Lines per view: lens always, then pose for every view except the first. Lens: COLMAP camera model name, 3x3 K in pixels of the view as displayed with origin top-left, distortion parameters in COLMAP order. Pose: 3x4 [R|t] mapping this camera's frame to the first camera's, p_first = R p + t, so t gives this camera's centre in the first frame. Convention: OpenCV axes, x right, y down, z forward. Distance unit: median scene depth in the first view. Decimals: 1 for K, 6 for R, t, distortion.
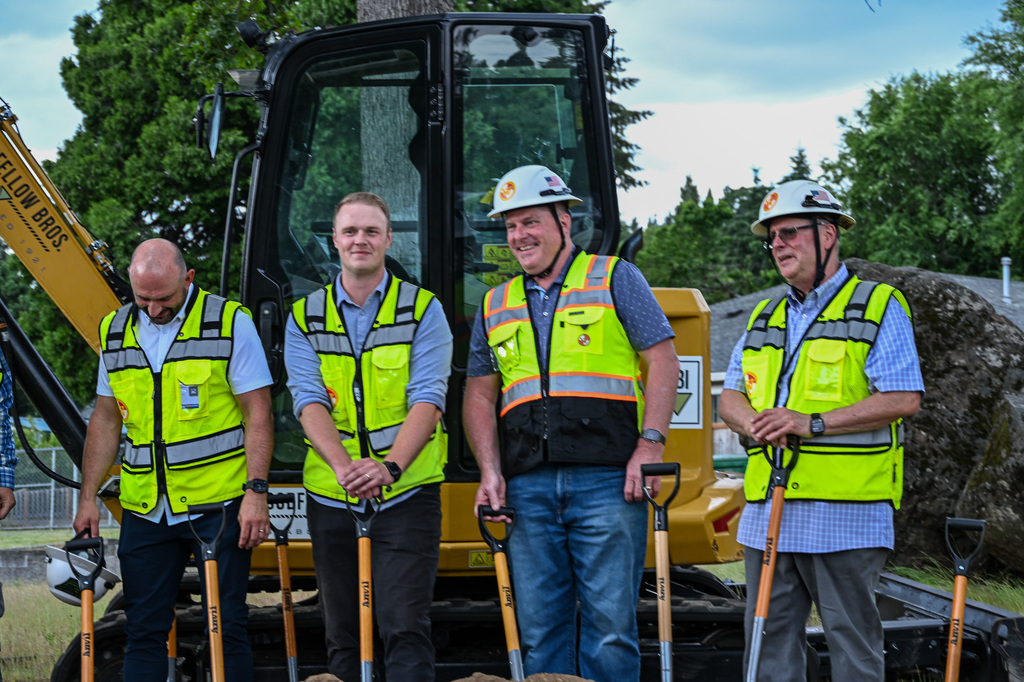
lens RADIAL K [[2481.7, 0, 512.1], [0, 2481.7, 341.3], [0, 0, 1]] dist [0.044945, 0.000000]
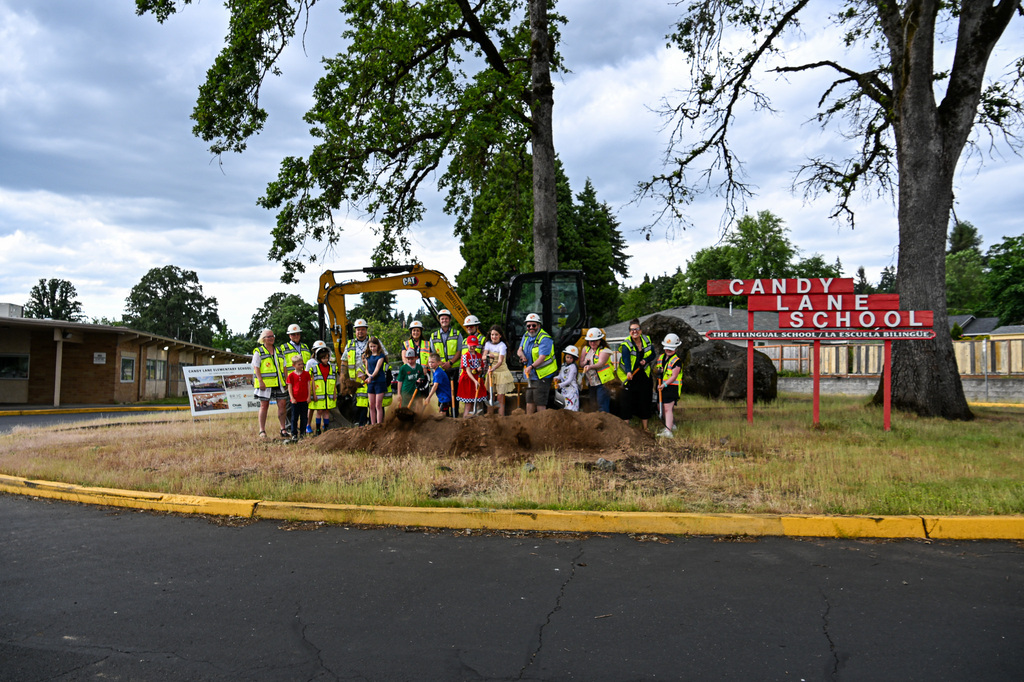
lens RADIAL K [[794.8, 0, 511.6], [0, 794.8, 339.5], [0, 0, 1]] dist [0.000060, -0.000012]
pose [[0.994085, 0.000448, -0.108601, 0.014523], [0.002211, 0.999701, 0.024360, -0.008618], [0.108579, -0.024456, 0.993787, -0.114235]]
